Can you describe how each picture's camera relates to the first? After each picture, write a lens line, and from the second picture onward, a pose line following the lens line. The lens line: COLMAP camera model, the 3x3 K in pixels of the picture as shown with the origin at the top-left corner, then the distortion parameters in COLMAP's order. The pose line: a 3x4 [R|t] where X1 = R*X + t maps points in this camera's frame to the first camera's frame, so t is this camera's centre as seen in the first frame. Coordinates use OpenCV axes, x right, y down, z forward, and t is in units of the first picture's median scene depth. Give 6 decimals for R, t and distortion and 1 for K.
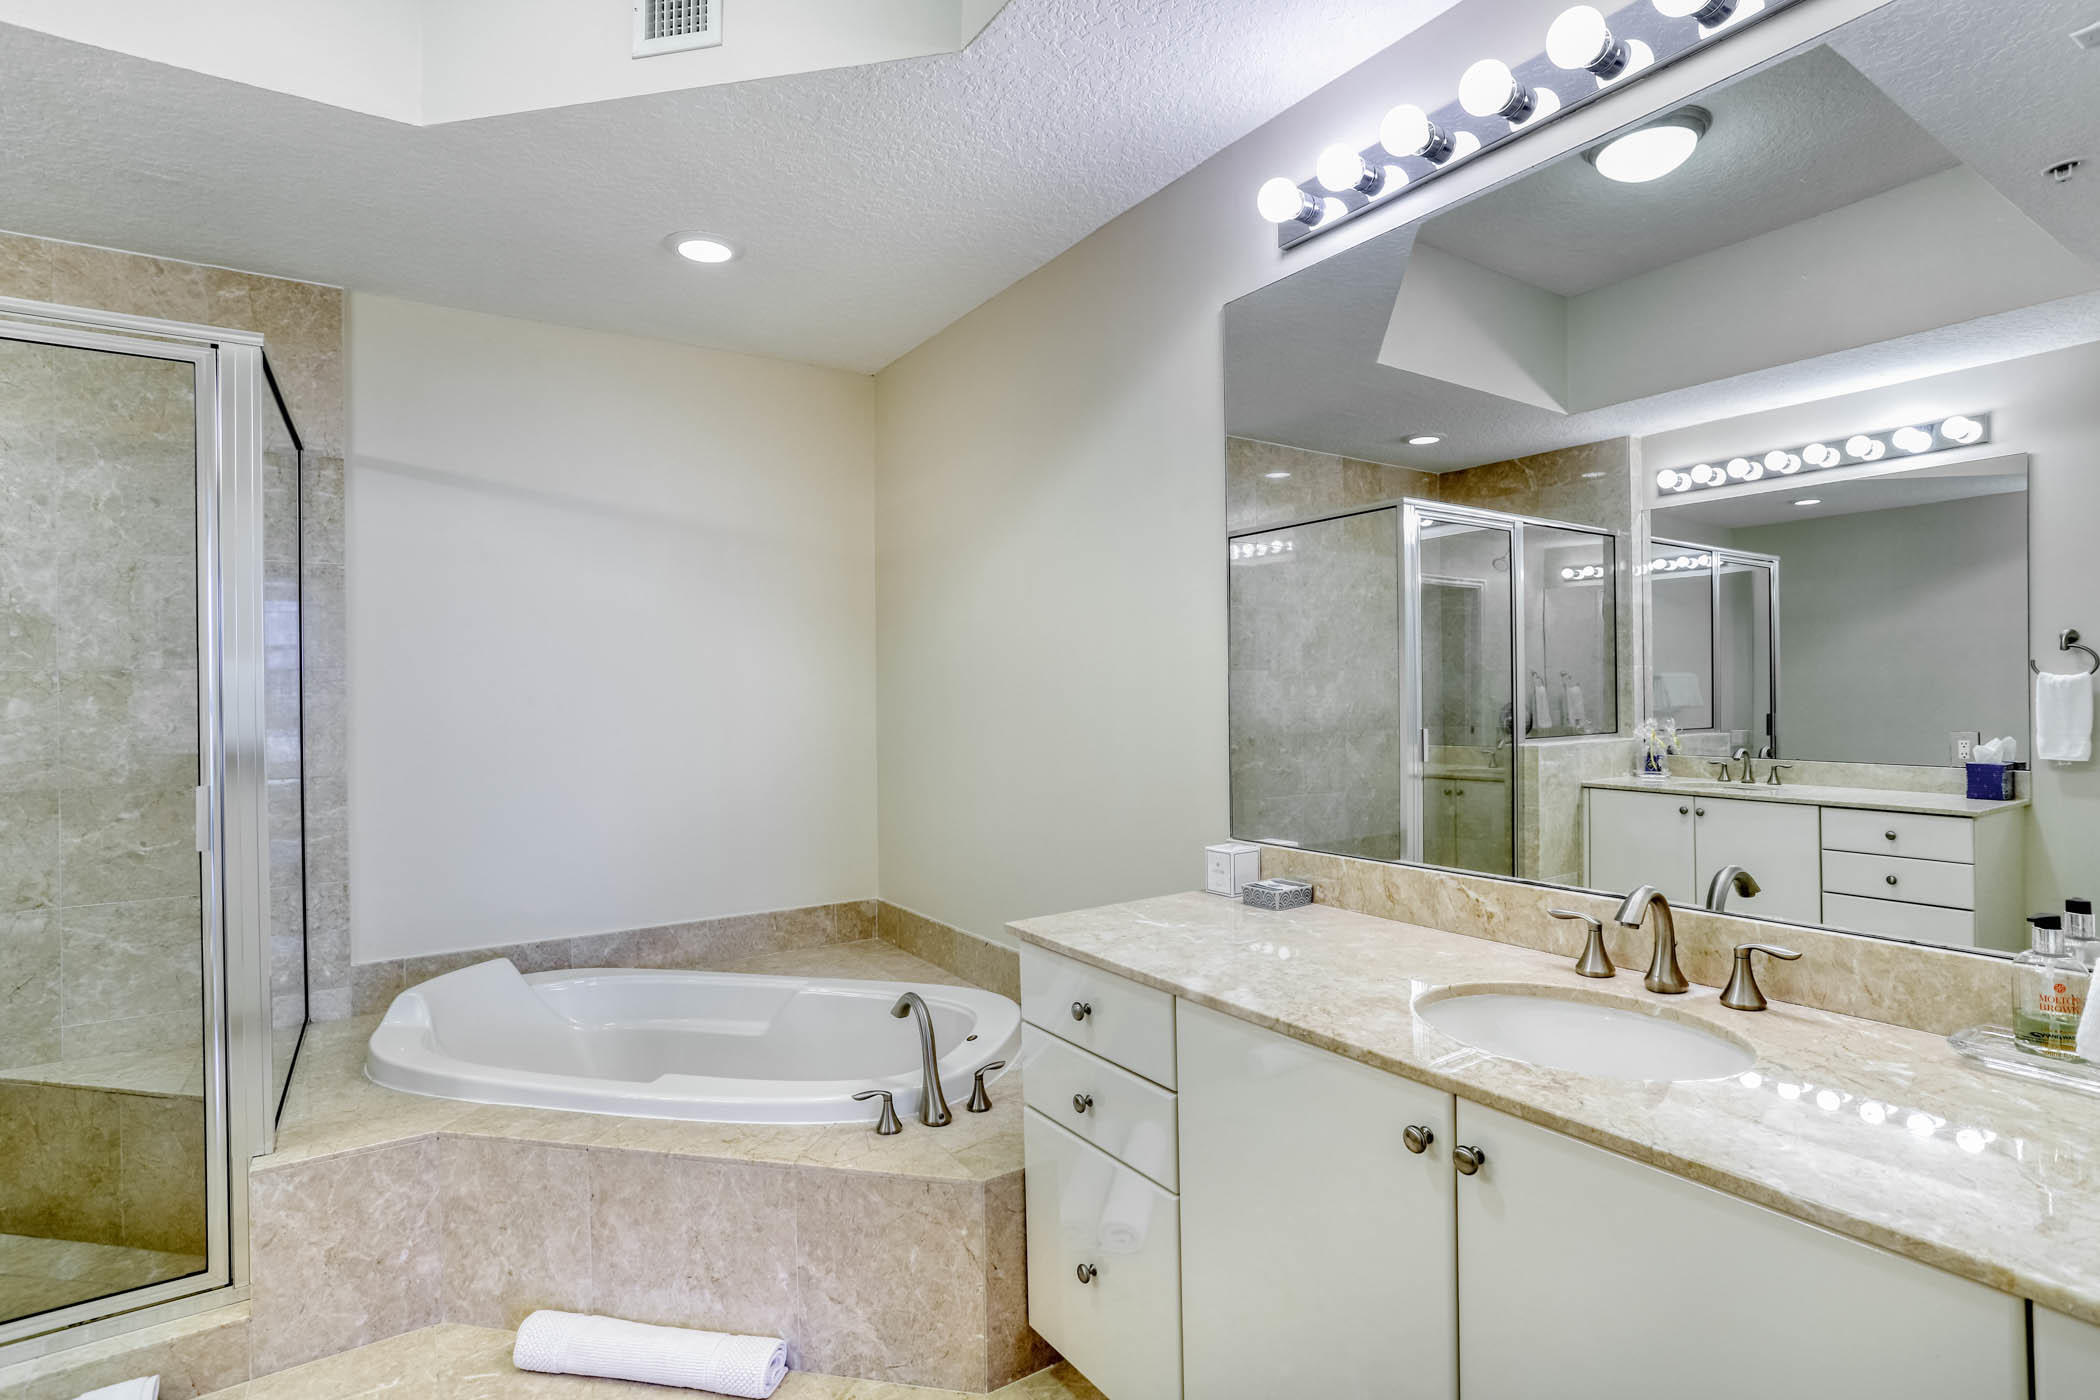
lens RADIAL K [[1043.6, 0, 1072.2], [0, 1043.6, 688.5], [0, 0, 1]] dist [-0.056536, 0.031419]
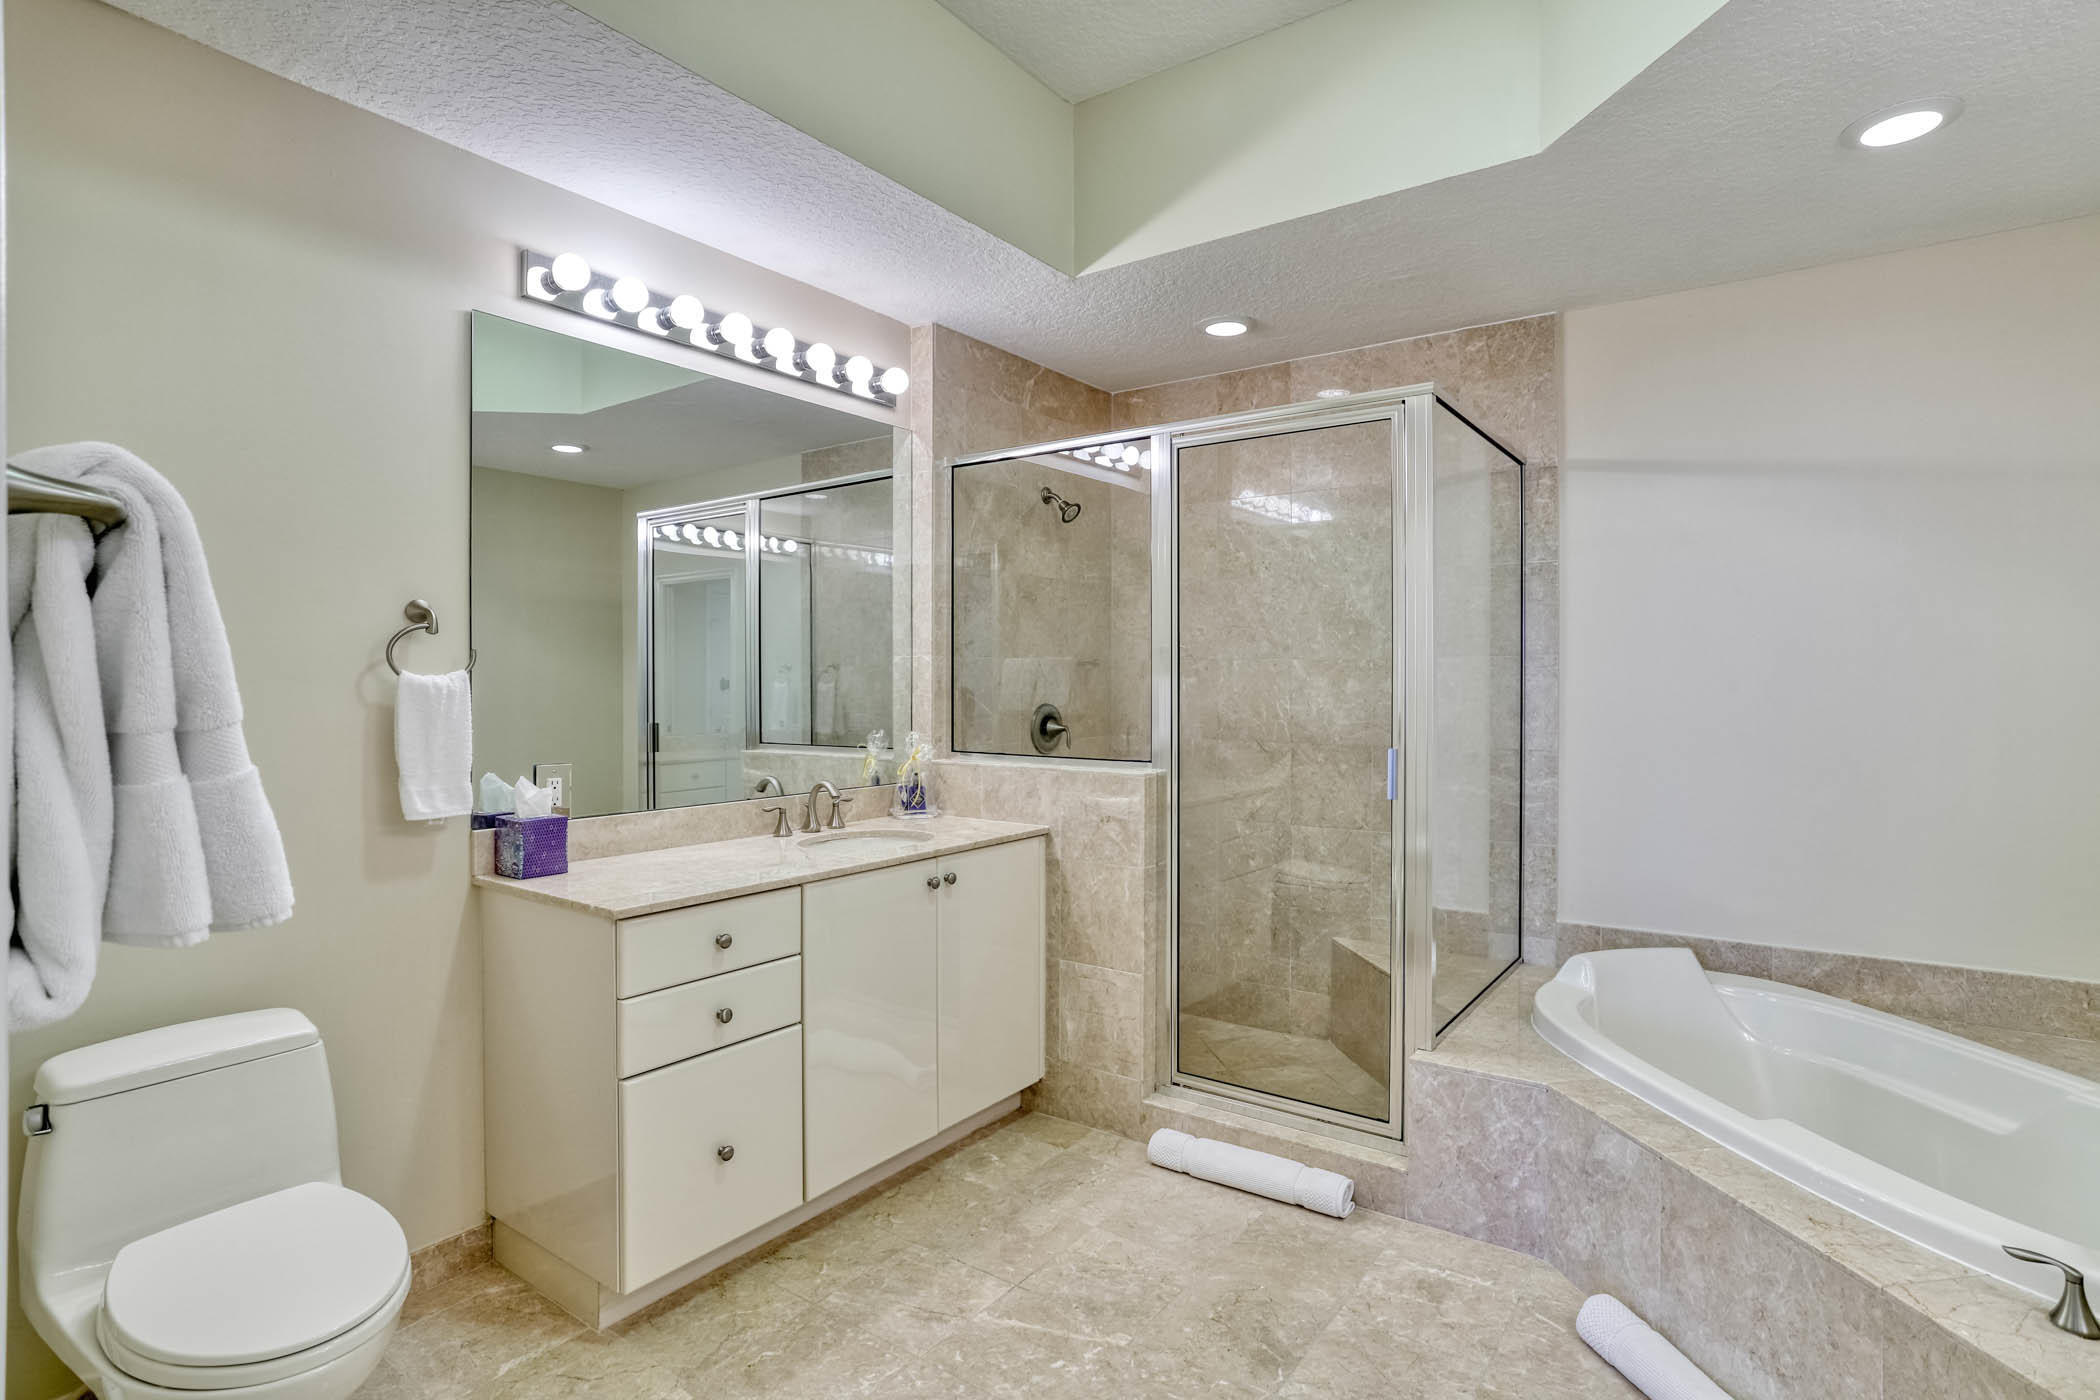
lens RADIAL K [[1043.6, 0, 1072.2], [0, 1043.6, 688.5], [0, 0, 1]] dist [-0.056536, 0.031419]
pose [[0.359396, 0.018829, -0.932995, 0.200743], [-0.003562, 0.999817, 0.018806, -0.002719], [0.933178, -0.003435, 0.359397, 0.142496]]
